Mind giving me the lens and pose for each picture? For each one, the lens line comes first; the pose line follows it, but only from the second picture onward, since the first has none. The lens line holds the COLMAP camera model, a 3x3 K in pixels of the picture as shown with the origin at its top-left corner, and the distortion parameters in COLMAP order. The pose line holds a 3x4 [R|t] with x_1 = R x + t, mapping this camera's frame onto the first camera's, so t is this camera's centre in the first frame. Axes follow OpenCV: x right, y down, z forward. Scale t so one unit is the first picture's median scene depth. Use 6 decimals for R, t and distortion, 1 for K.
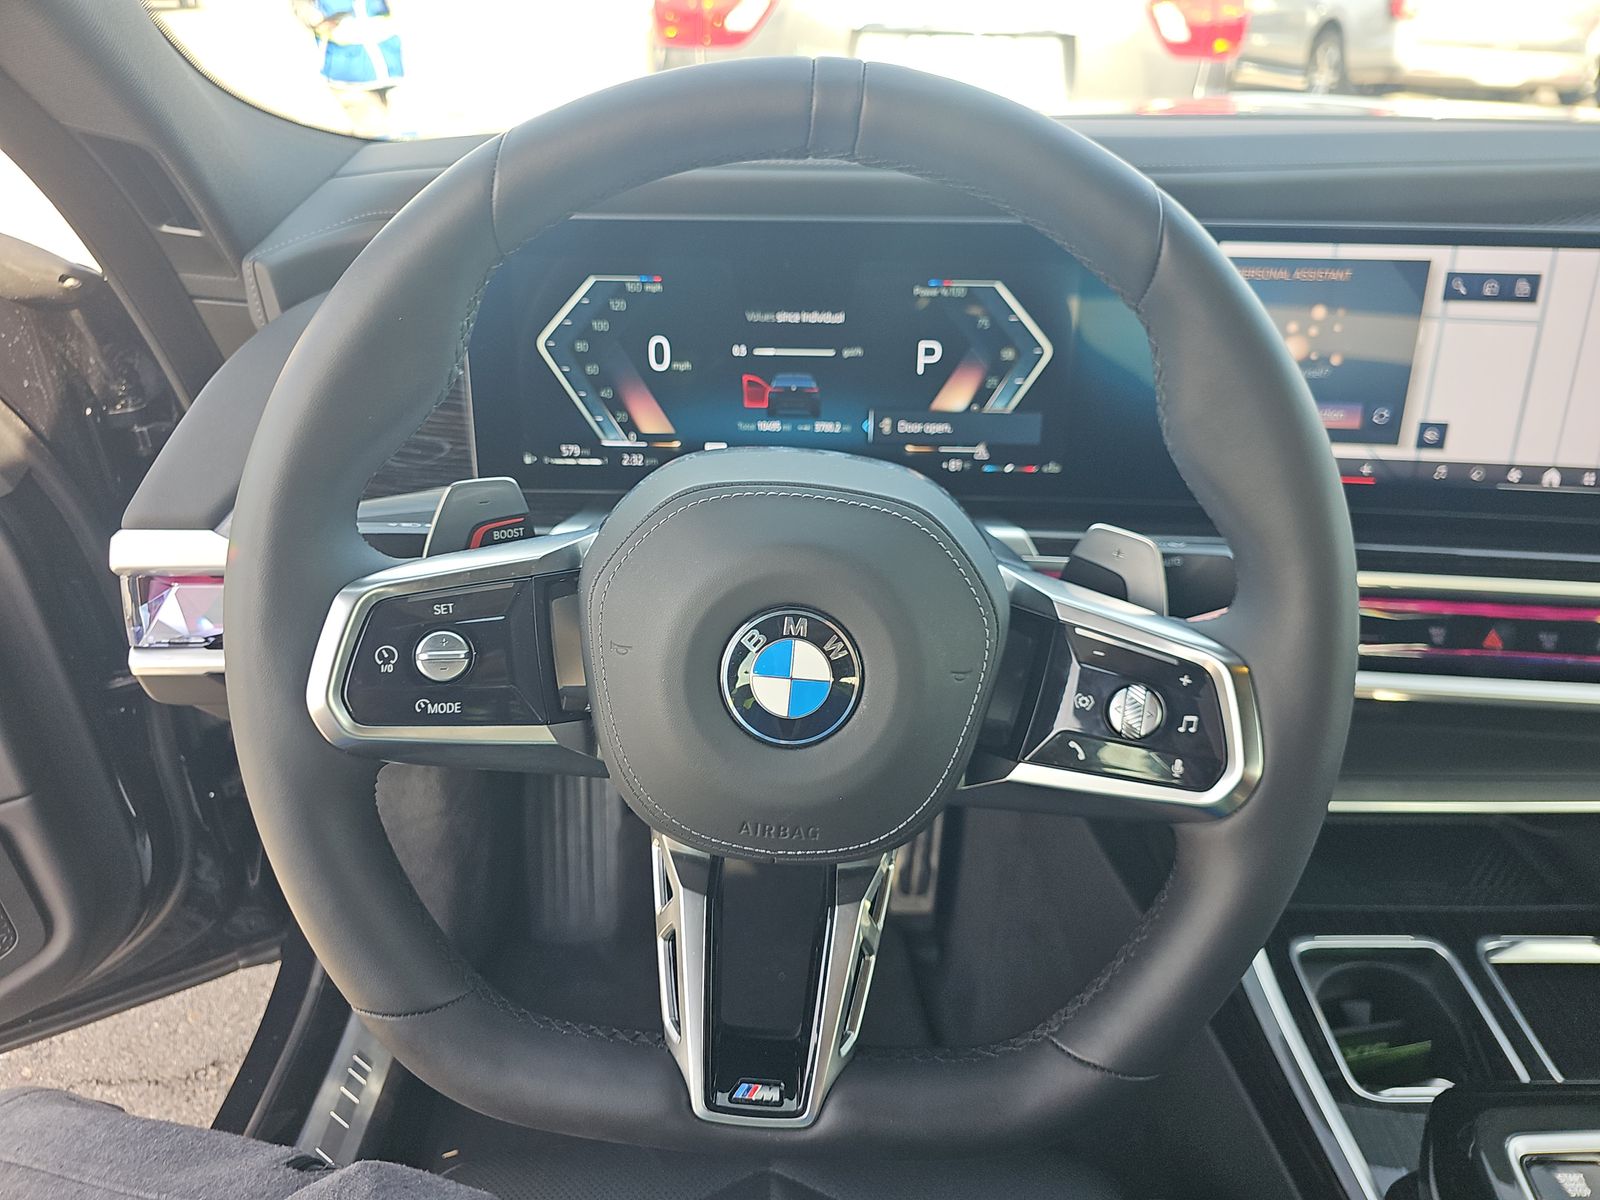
lens RADIAL K [[1067.1, 0, 792.7], [0, 1067.1, 609.5], [0, 0, 1]] dist [0.022253, -0.026936]
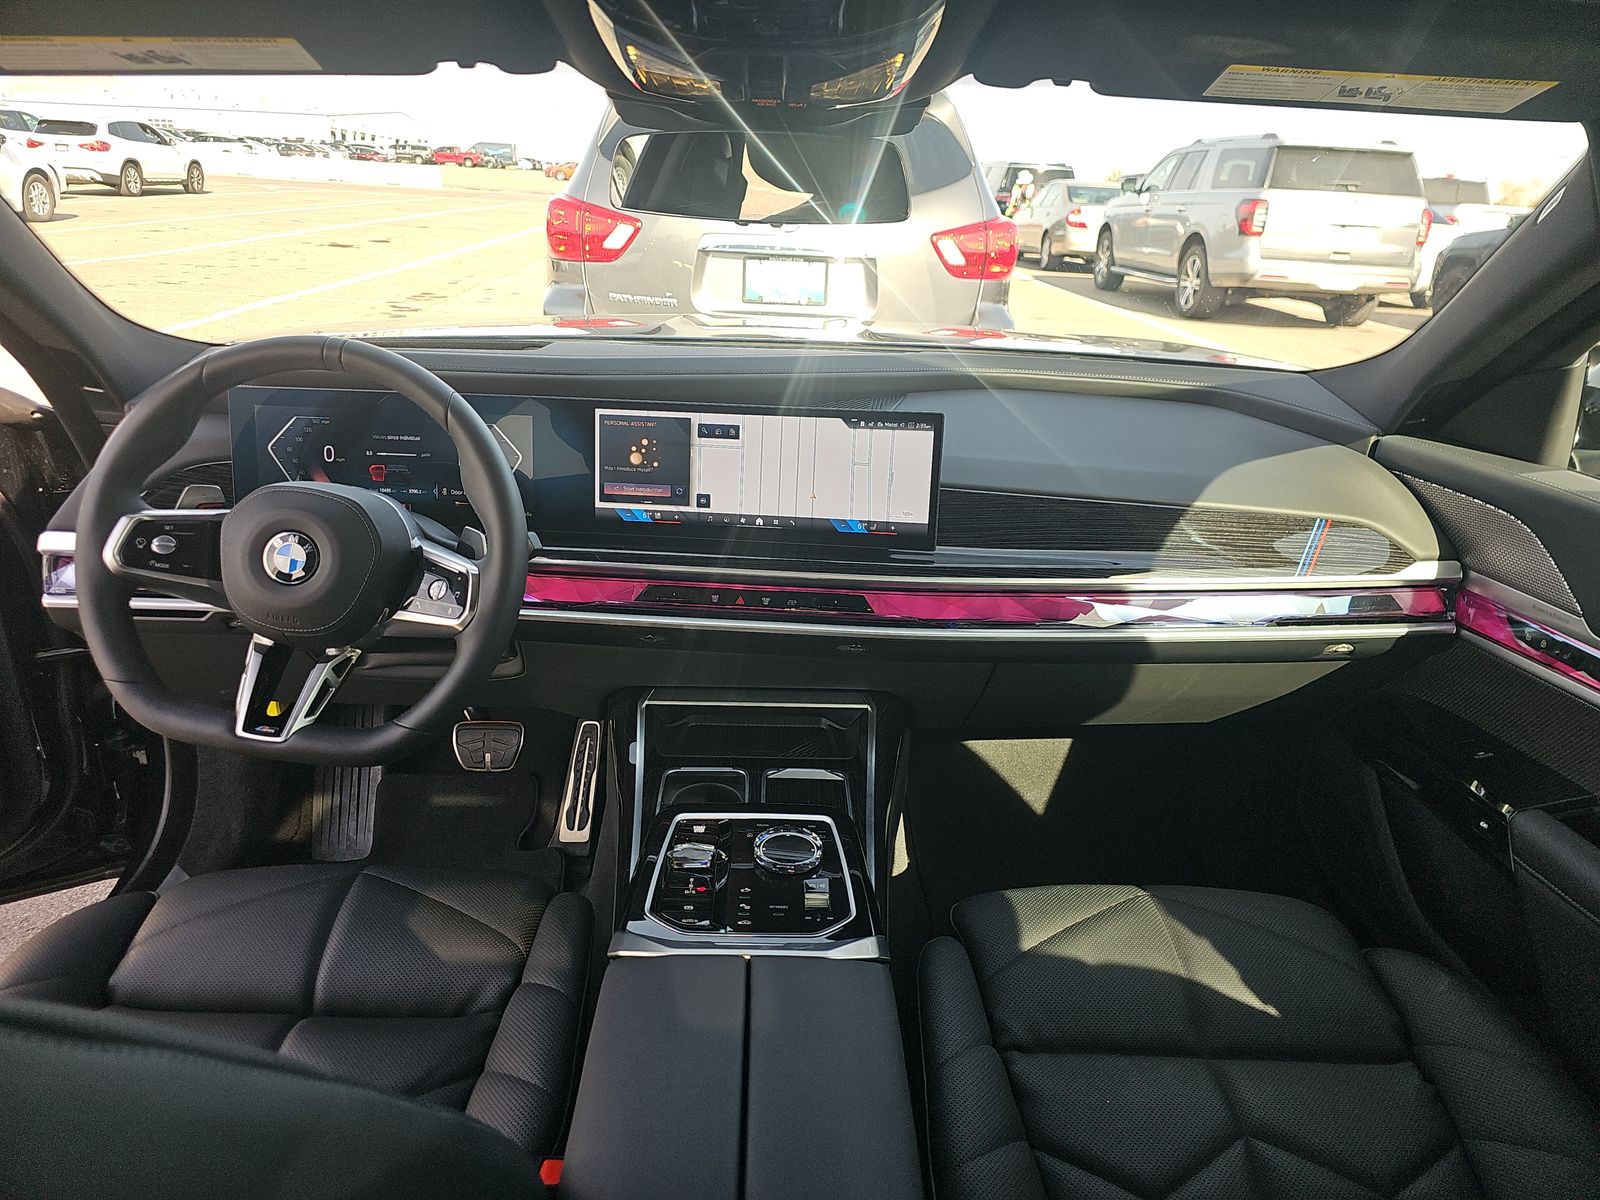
lens RADIAL K [[1067.1, 0, 813.2], [0, 1067.1, 609.3], [0, 0, 1]] dist [0.022253, -0.026936]
pose [[0.999095, 0.017047, 0.038968, 0.715708], [-0.011209, 0.989310, -0.145395, 0.335858], [-0.041030, 0.144827, 0.988606, -0.996587]]
